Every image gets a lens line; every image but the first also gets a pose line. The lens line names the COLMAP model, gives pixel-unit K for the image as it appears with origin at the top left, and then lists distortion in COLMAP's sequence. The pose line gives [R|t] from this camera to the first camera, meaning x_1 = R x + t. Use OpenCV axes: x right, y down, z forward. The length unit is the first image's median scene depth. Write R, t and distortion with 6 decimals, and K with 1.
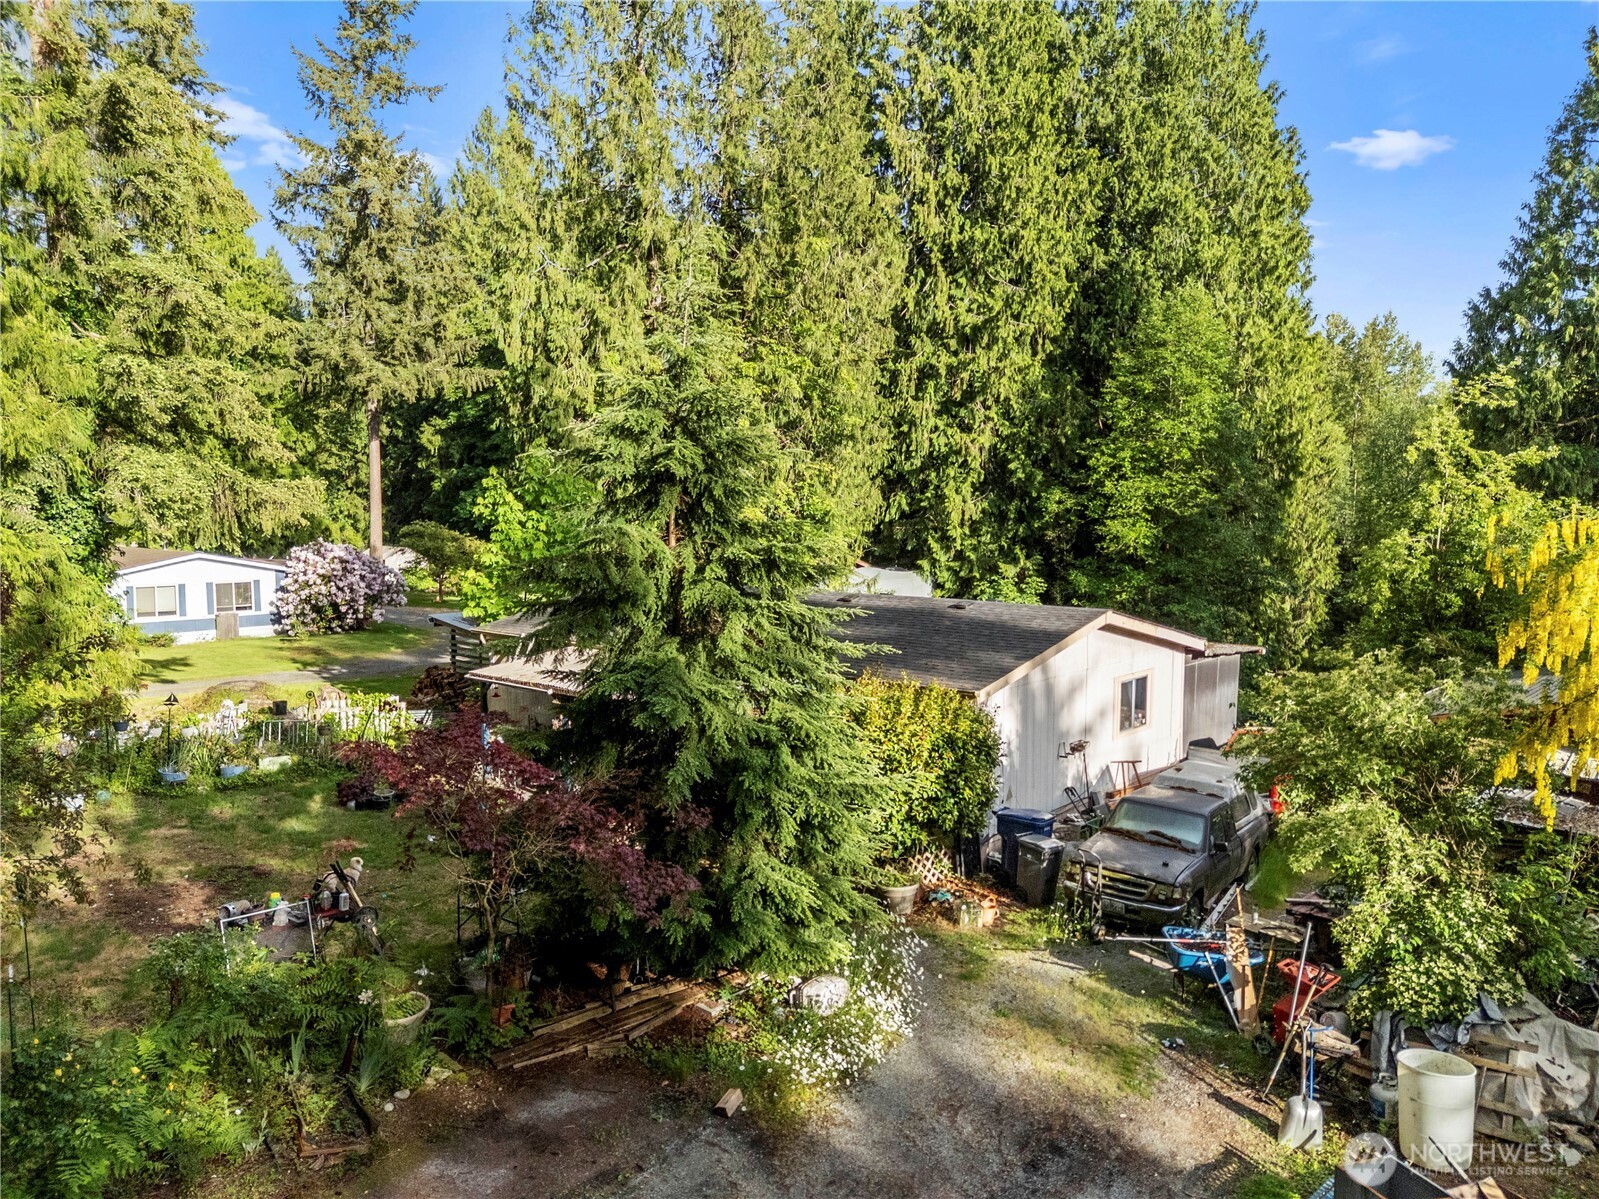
lens RADIAL K [[1182.0, 0, 806.2], [0, 1182.0, 603.6], [0, 0, 1]] dist [0.062202, -0.051540]
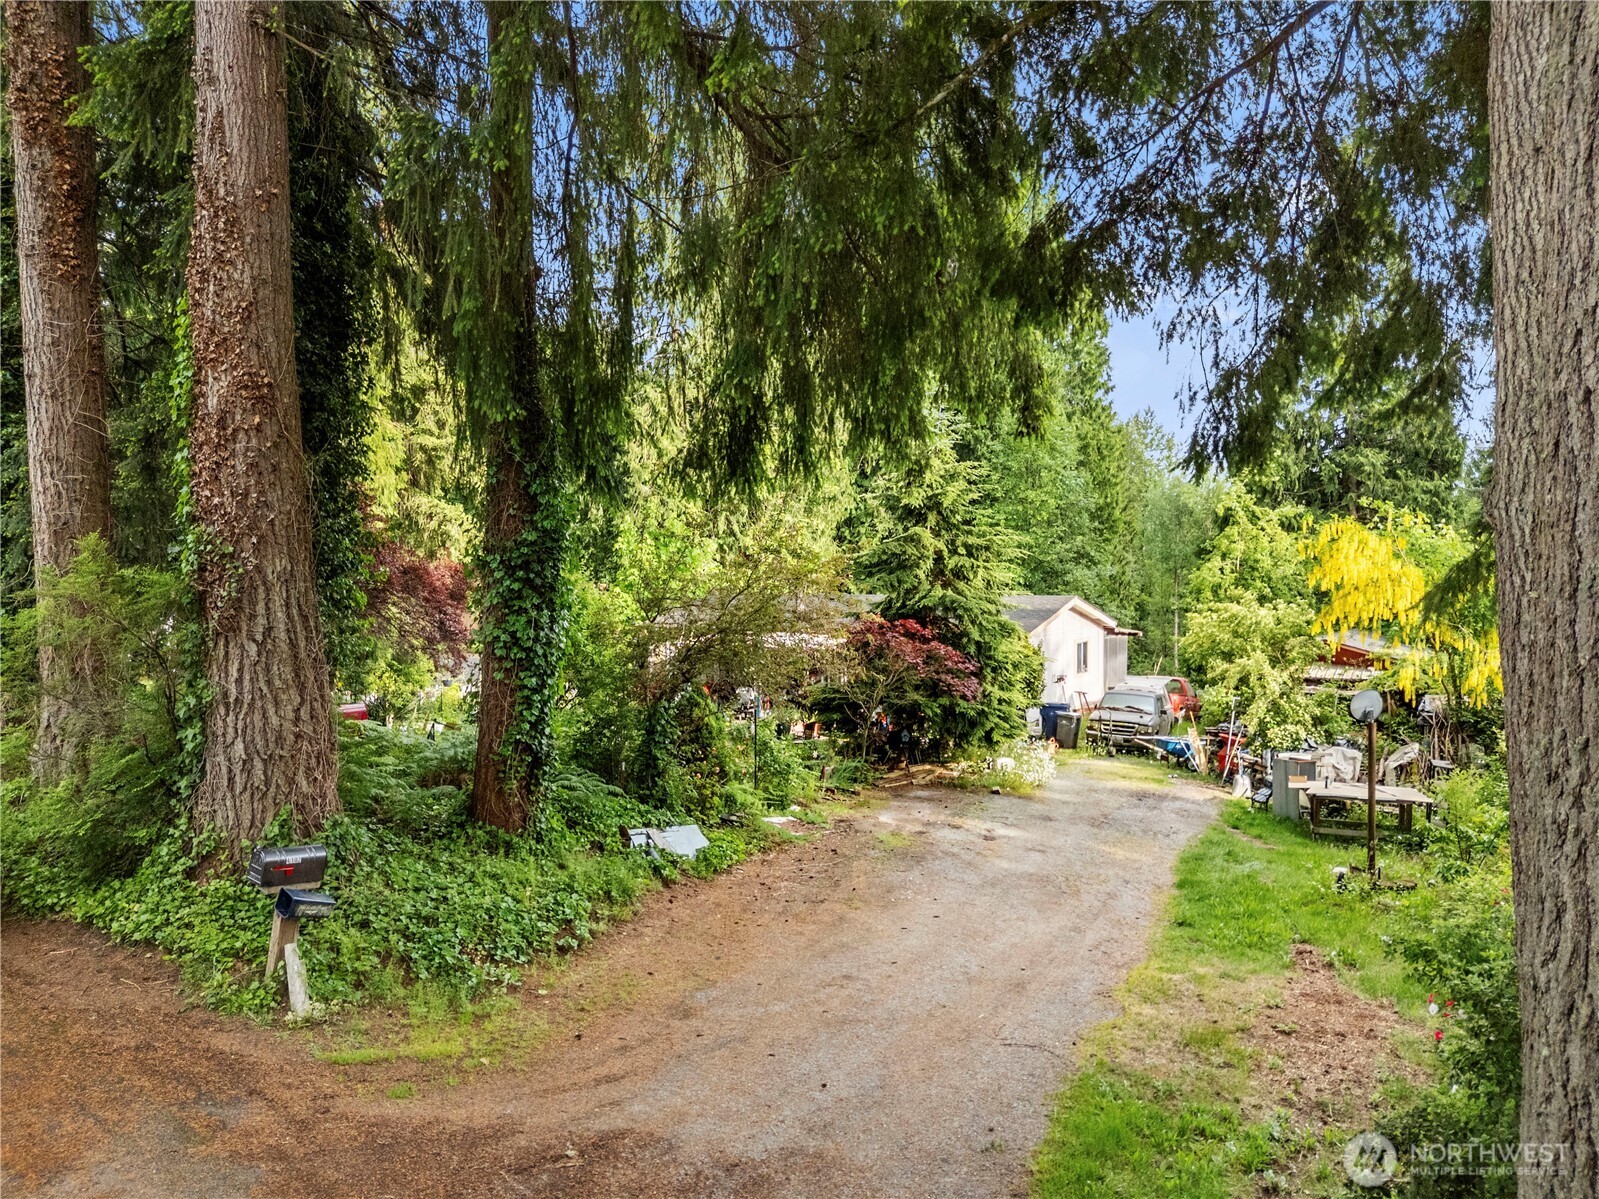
lens RADIAL K [[1182.0, 0, 806.2], [0, 1182.0, 603.6], [0, 0, 1]] dist [0.062202, -0.051540]
pose [[0.982741, -0.010394, 0.184697, -0.371493], [0.021955, 0.997917, -0.060660, 0.094636], [-0.183681, 0.063668, 0.980922, -0.497519]]
